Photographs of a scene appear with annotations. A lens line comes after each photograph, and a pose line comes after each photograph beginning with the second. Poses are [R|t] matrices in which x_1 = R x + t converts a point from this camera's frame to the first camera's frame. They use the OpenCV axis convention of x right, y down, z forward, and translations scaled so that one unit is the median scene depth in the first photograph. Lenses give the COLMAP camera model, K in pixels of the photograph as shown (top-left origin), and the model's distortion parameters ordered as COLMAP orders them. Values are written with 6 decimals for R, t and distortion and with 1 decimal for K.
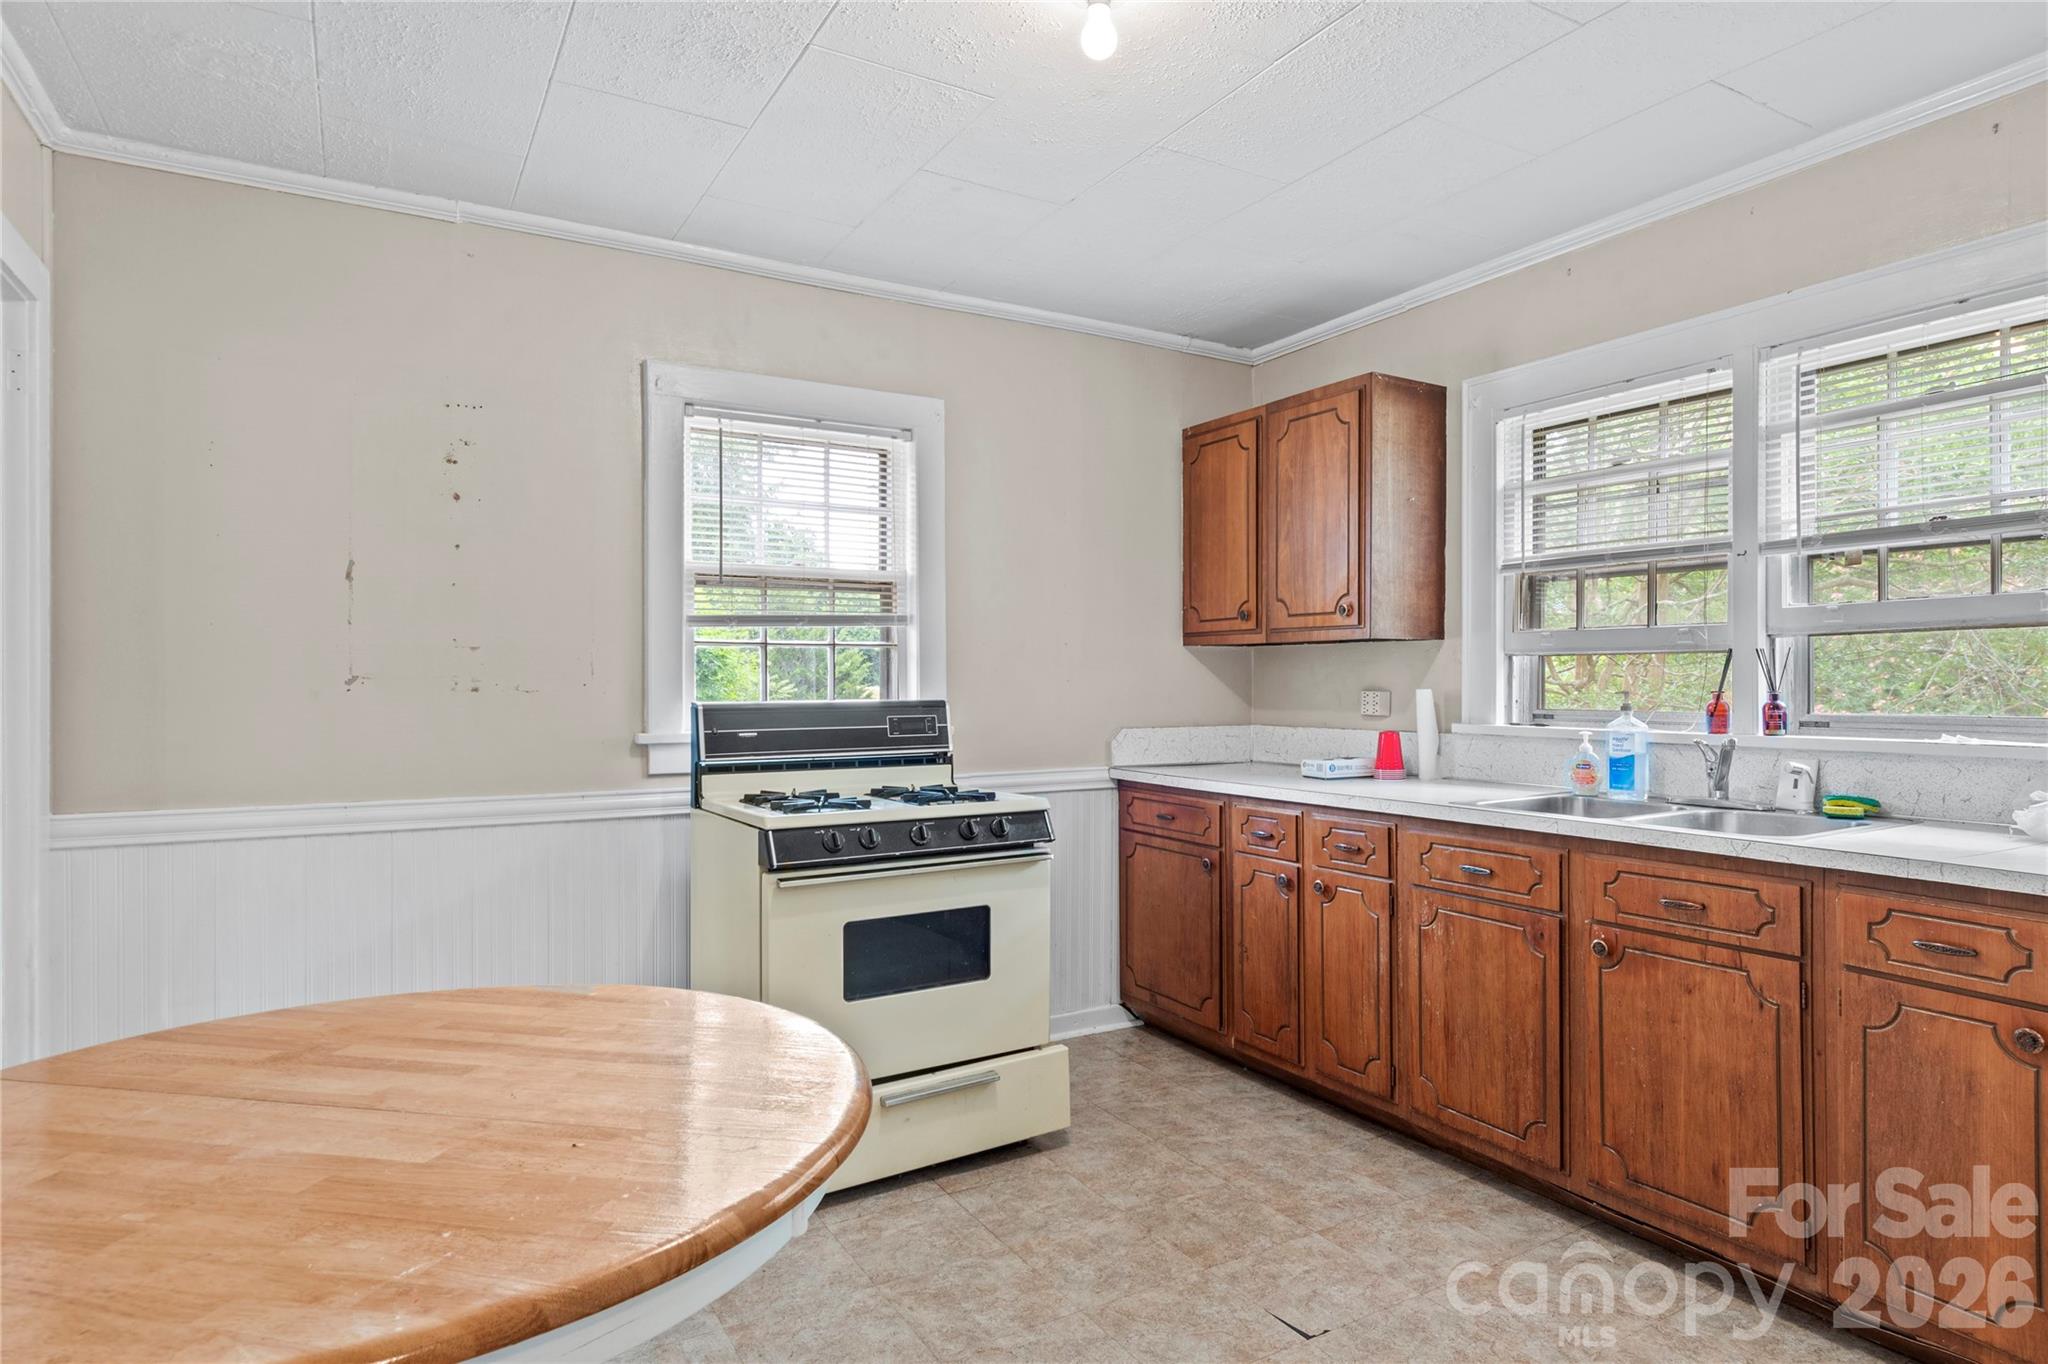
lens RADIAL K [[1115.9, 0, 1031.6], [0, 1115.9, 690.6], [0, 0, 1]] dist [0.002672, -0.003170]
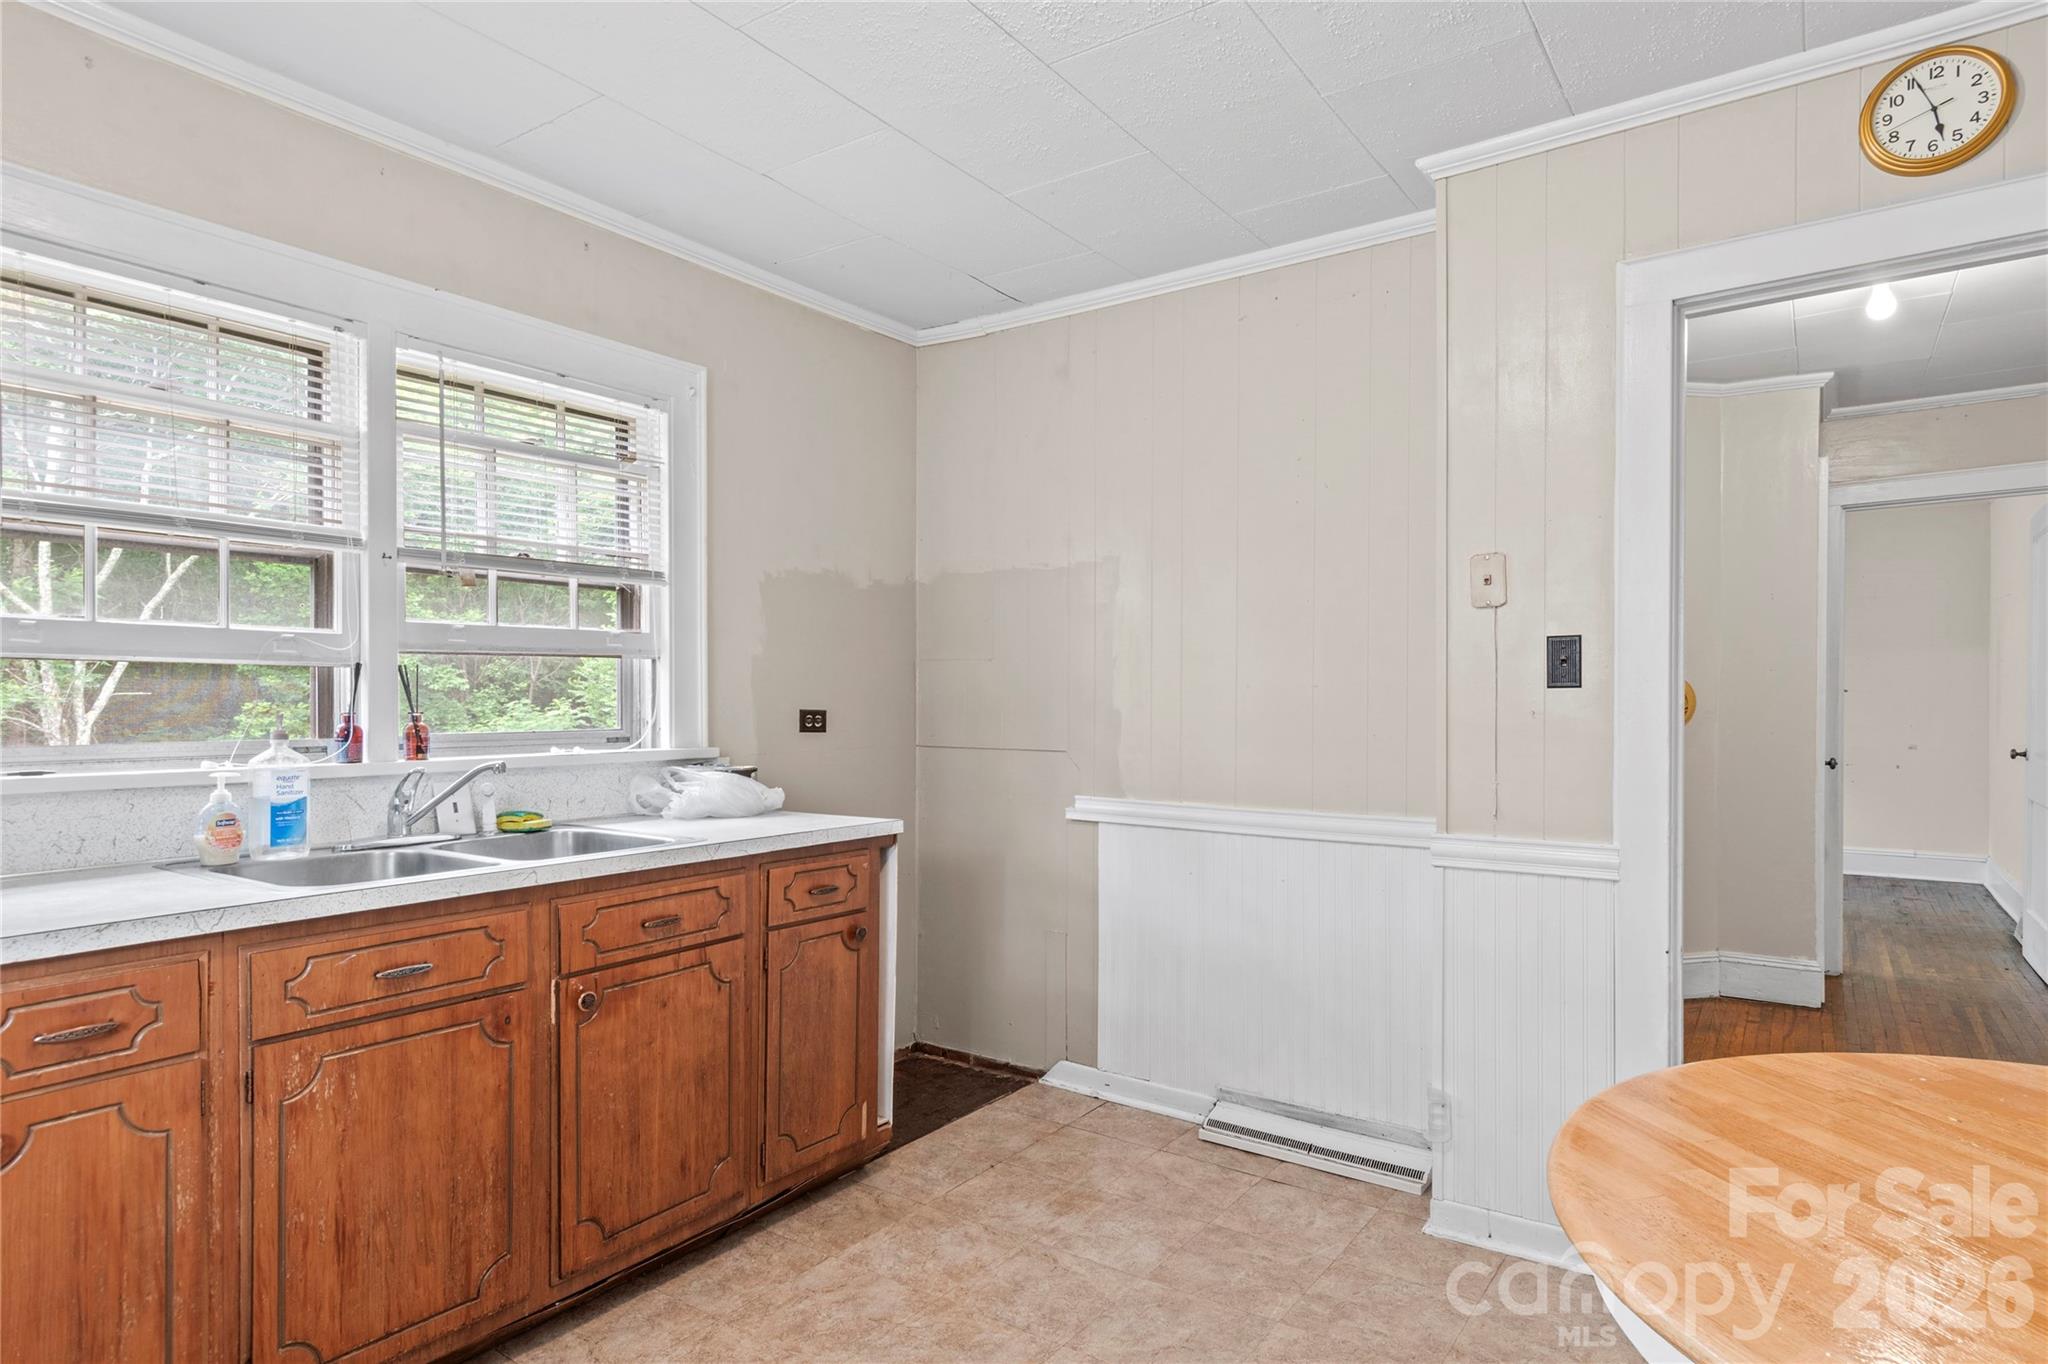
lens RADIAL K [[1115.9, 0, 1111.8], [0, 1115.9, 701.9], [0, 0, 1]] dist [0.002672, -0.003170]
pose [[-0.449841, -0.002230, 0.893106, -0.461103], [0.006664, 0.999961, 0.005853, -0.010016], [-0.893084, 0.008585, -0.449808, 0.996494]]
